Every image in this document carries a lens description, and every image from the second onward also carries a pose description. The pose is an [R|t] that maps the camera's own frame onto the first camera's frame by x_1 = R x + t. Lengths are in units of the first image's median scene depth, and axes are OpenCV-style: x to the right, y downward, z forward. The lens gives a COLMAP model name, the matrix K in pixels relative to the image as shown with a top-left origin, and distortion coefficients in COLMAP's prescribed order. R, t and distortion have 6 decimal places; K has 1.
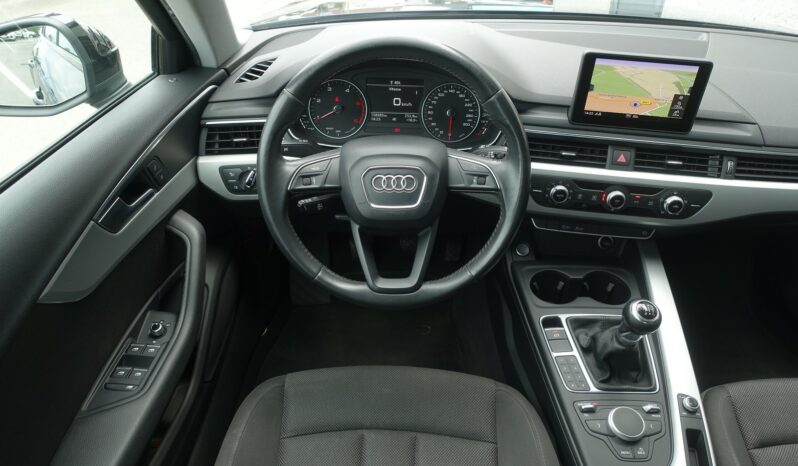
lens RADIAL K [[544.7, 0, 398.7], [0, 544.7, 229.5], [0, 0, 1]] dist [-0.007818, 0.002298]
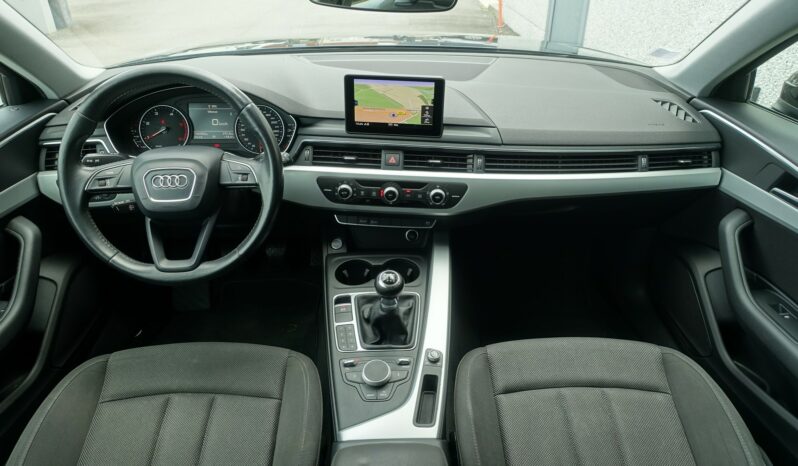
lens RADIAL K [[544.7, 0, 400.8], [0, 544.7, 230.6], [0, 0, 1]] dist [-0.007818, 0.002298]
pose [[0.998954, -0.040101, 0.021964, 0.405463], [0.041470, 0.996962, -0.065928, 0.108777], [-0.019253, 0.066770, 0.997583, -0.203098]]
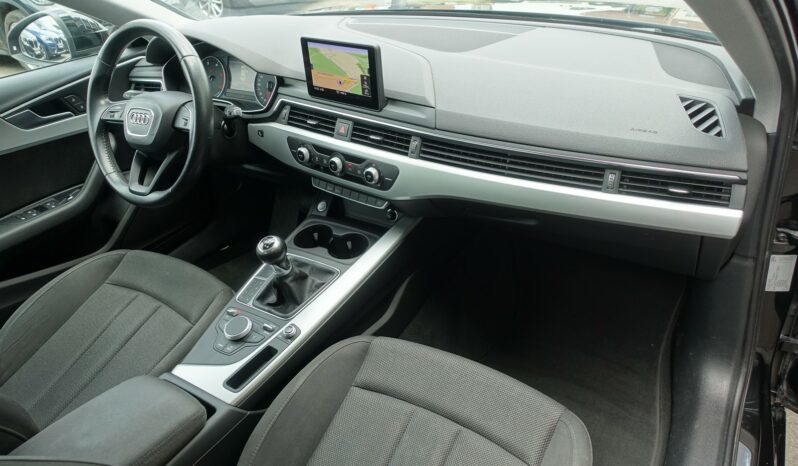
lens RADIAL K [[544.7, 0, 404.8], [0, 544.7, 229.8], [0, 0, 1]] dist [-0.007818, 0.002298]
pose [[0.845202, 0.191940, -0.498791, 1.172141], [-0.201714, 0.978824, 0.034856, 0.011230], [0.494919, 0.071152, 0.866021, 0.075633]]
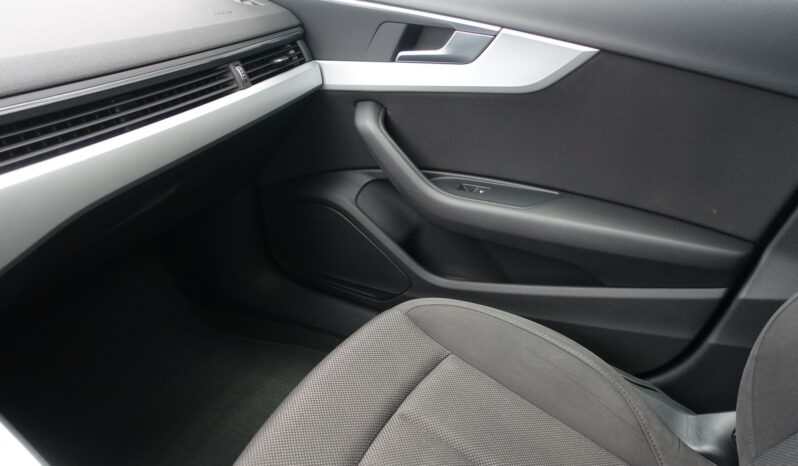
lens RADIAL K [[544.7, 0, 400.6], [0, 544.7, 235.1], [0, 0, 1]] dist [-0.007818, 0.002298]
pose [[0.463309, -0.469474, 0.751624, 0.414499], [0.515843, 0.832520, 0.202032, 0.046128], [-0.720591, 0.294116, 0.627889, 0.439935]]
